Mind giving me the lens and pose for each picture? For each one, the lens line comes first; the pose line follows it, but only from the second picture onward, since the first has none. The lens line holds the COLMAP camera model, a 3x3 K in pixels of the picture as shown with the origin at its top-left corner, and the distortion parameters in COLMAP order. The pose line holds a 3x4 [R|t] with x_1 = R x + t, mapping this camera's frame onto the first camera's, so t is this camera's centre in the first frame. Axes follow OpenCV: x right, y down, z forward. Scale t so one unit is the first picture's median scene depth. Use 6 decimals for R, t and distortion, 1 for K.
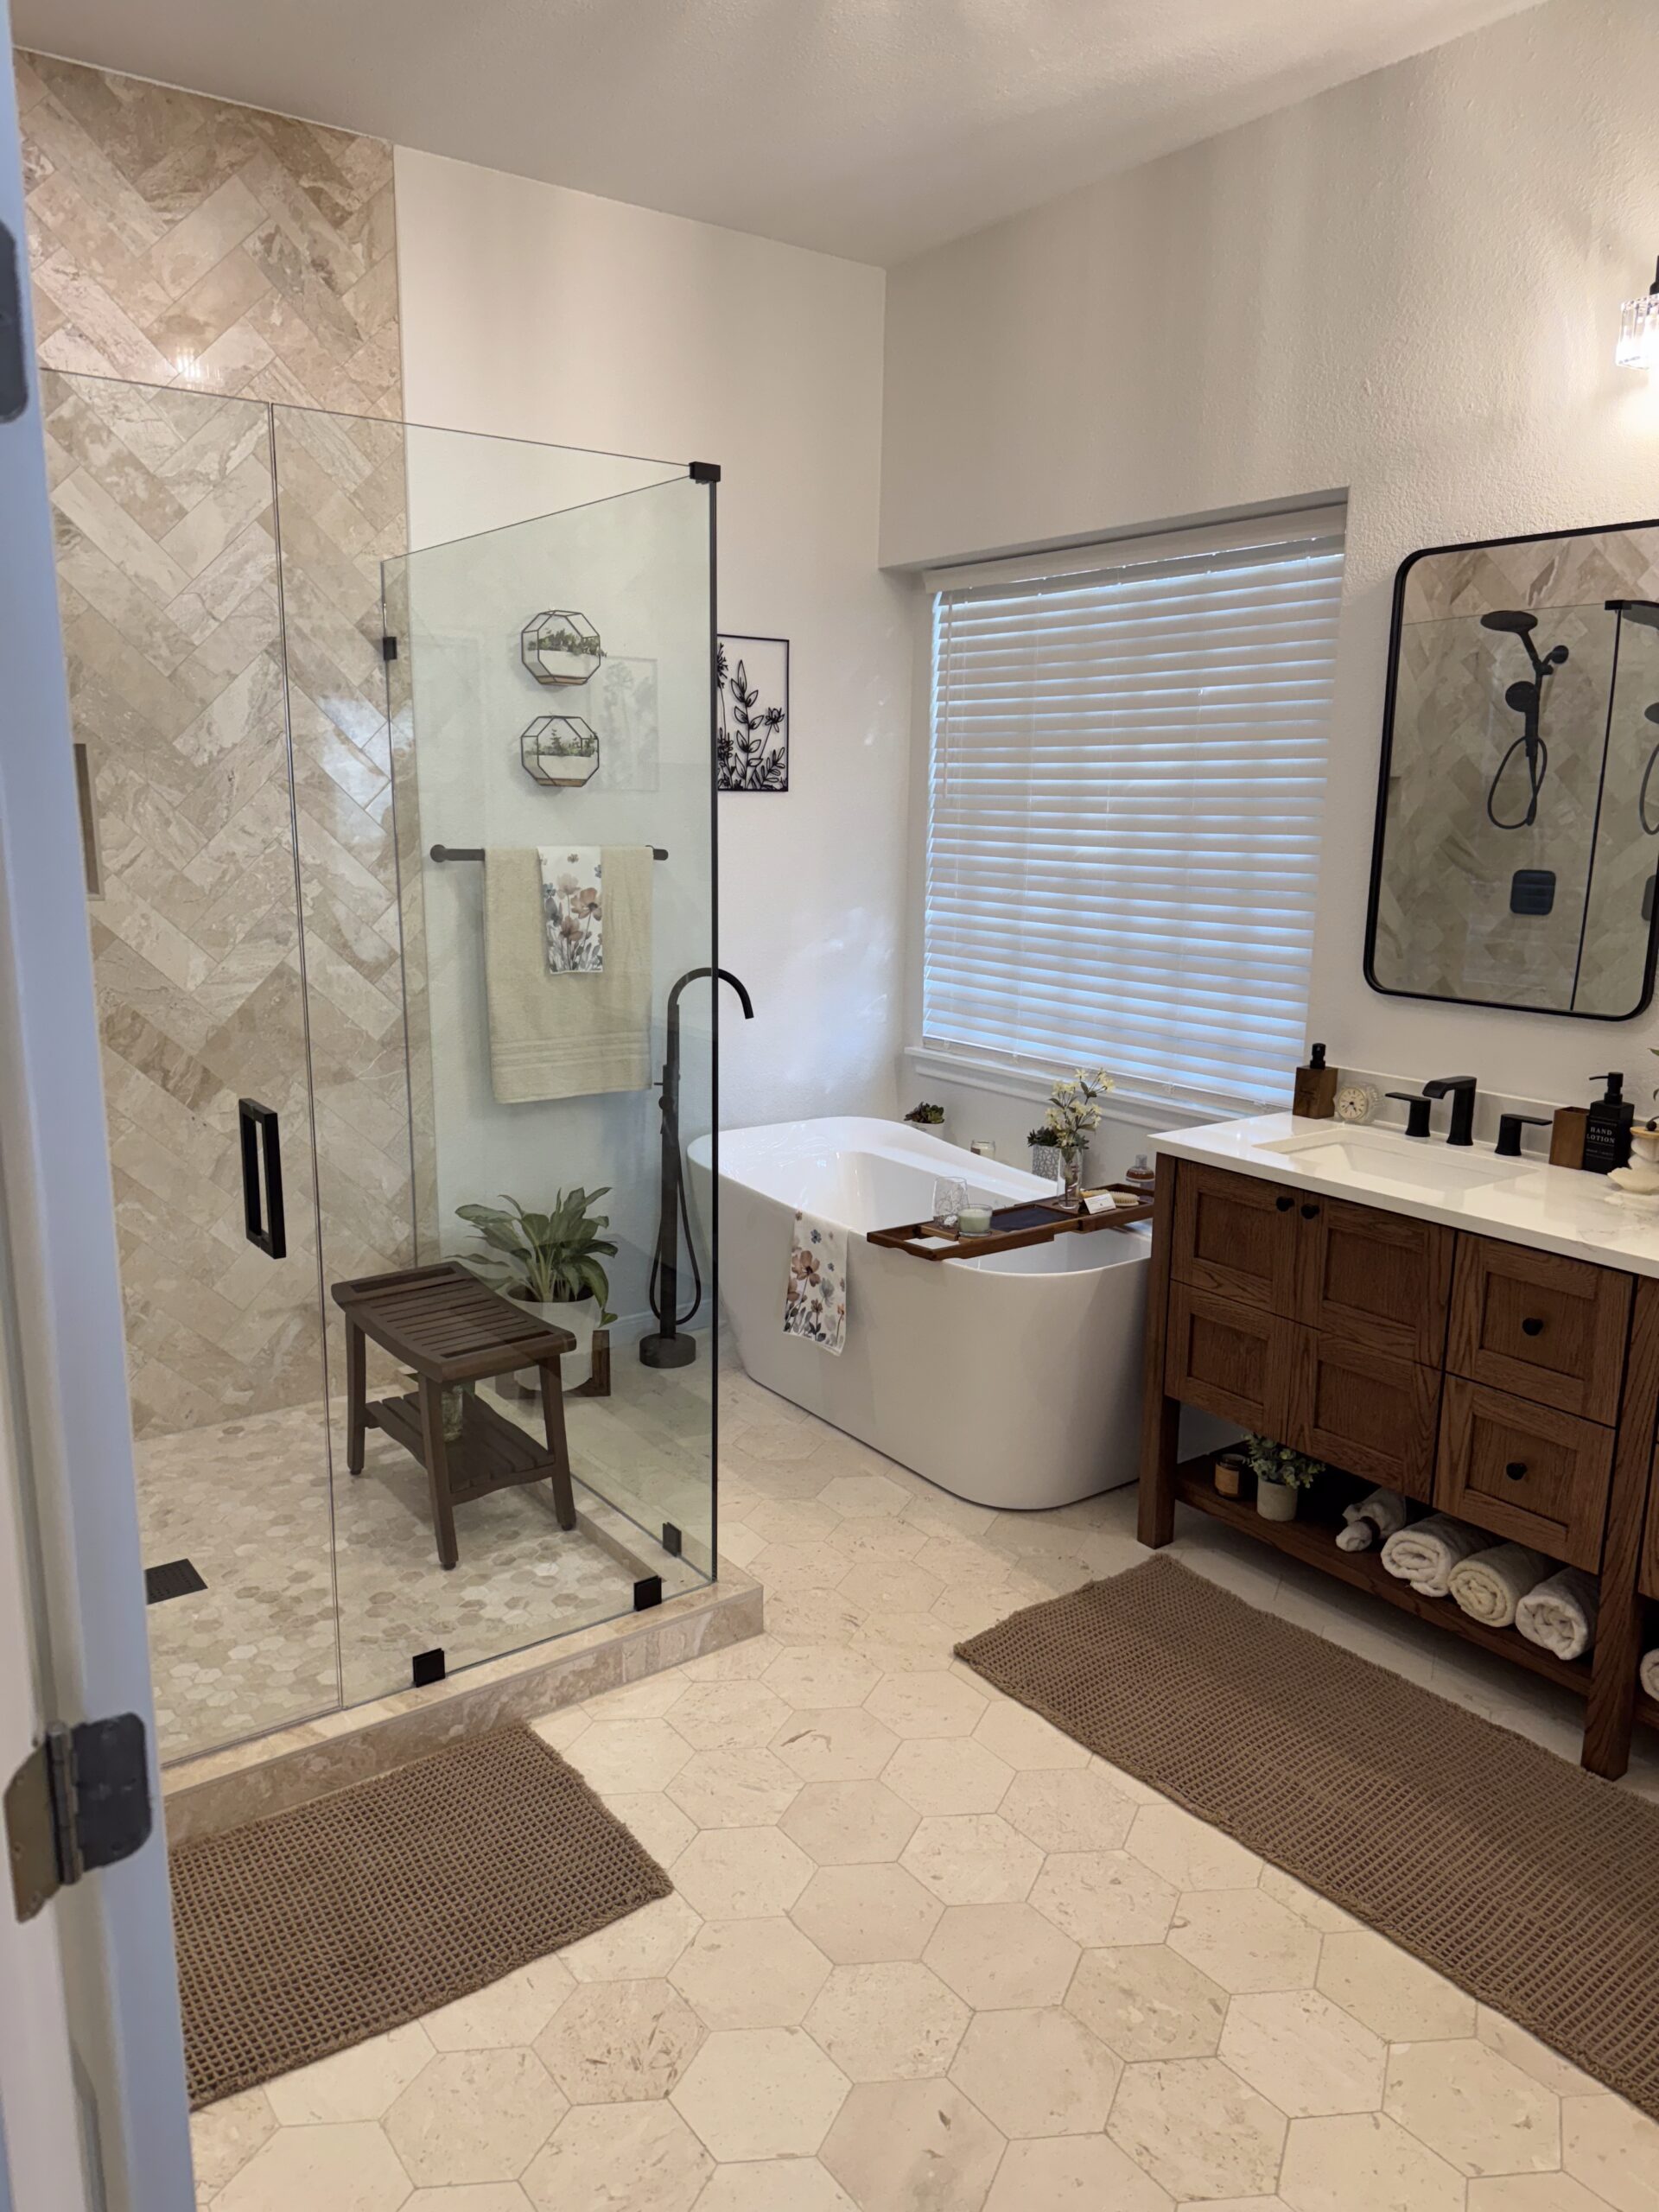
lens RADIAL K [[1559.1, 0, 803.1], [0, 1559.1, 1103.6], [0, 0, 1]] dist [0.095868, -0.093063]
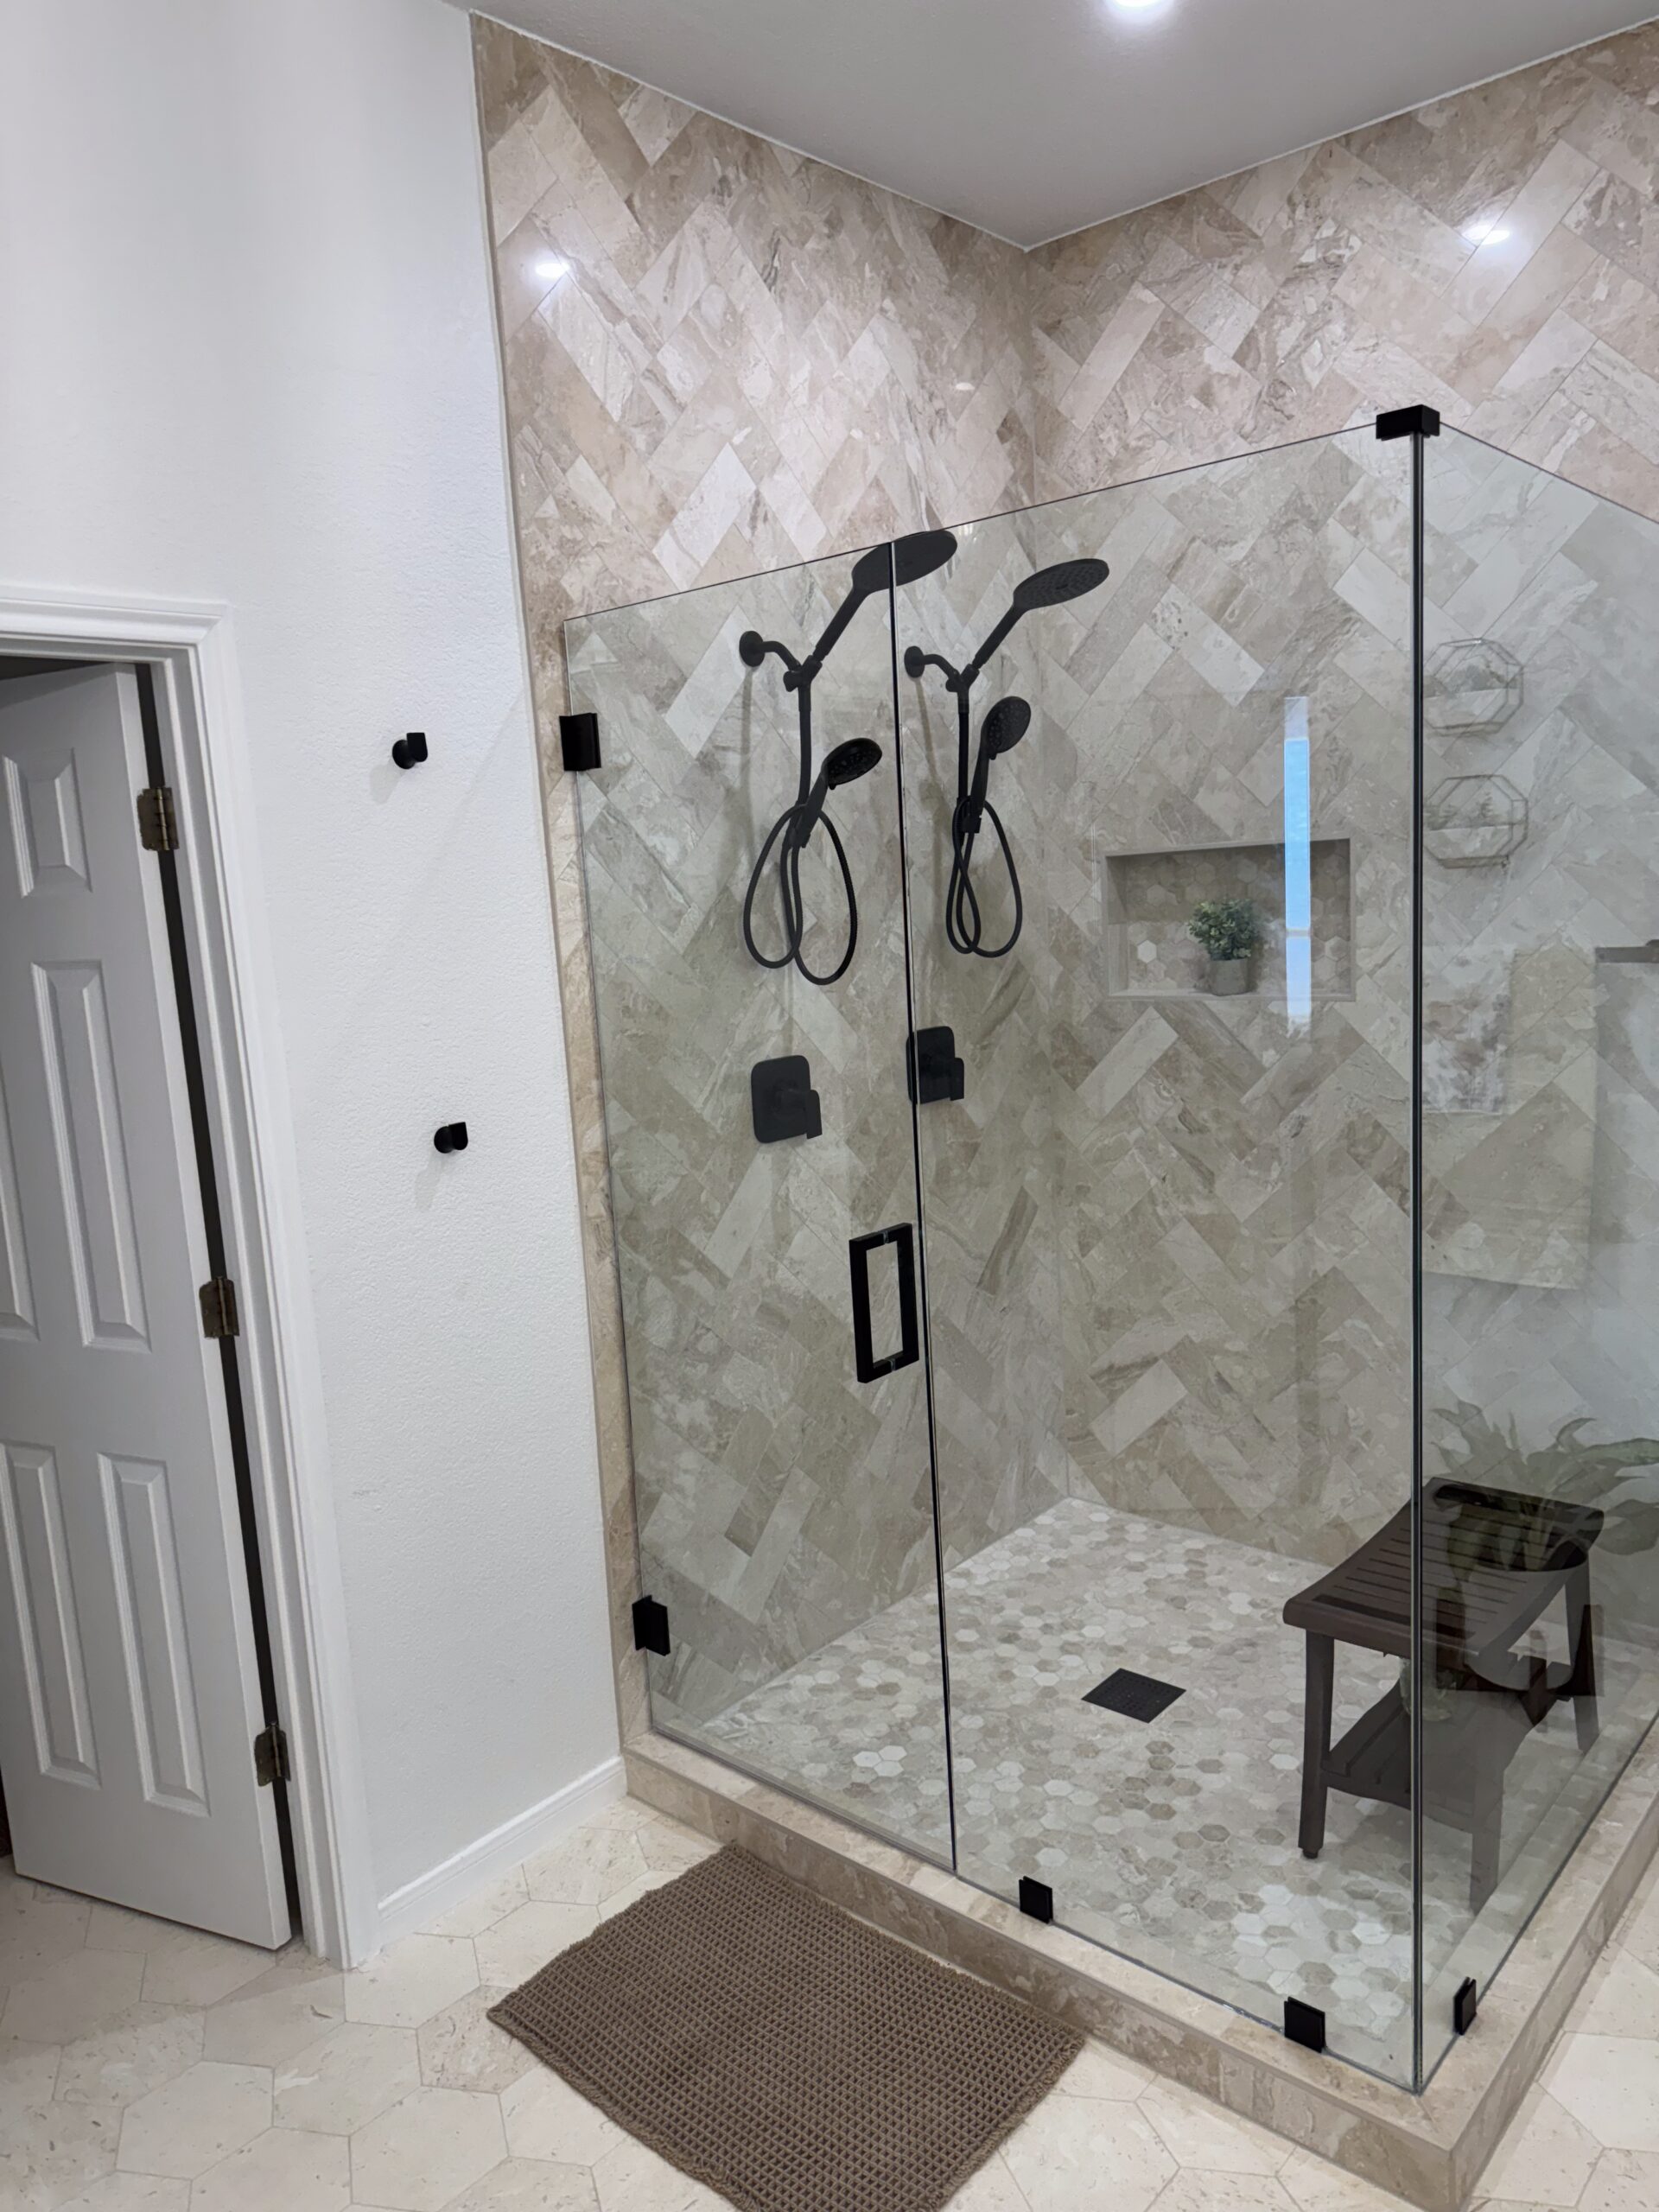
lens RADIAL K [[1592.8, 0, 829.5], [0, 1592.8, 1106.0], [0, 0, 1]] dist [0.053793, -0.041687]
pose [[0.216824, 0.127568, -0.967840, 0.429264], [-0.131128, 0.986246, 0.100617, -0.123084], [0.967364, 0.105095, 0.230569, 0.488419]]
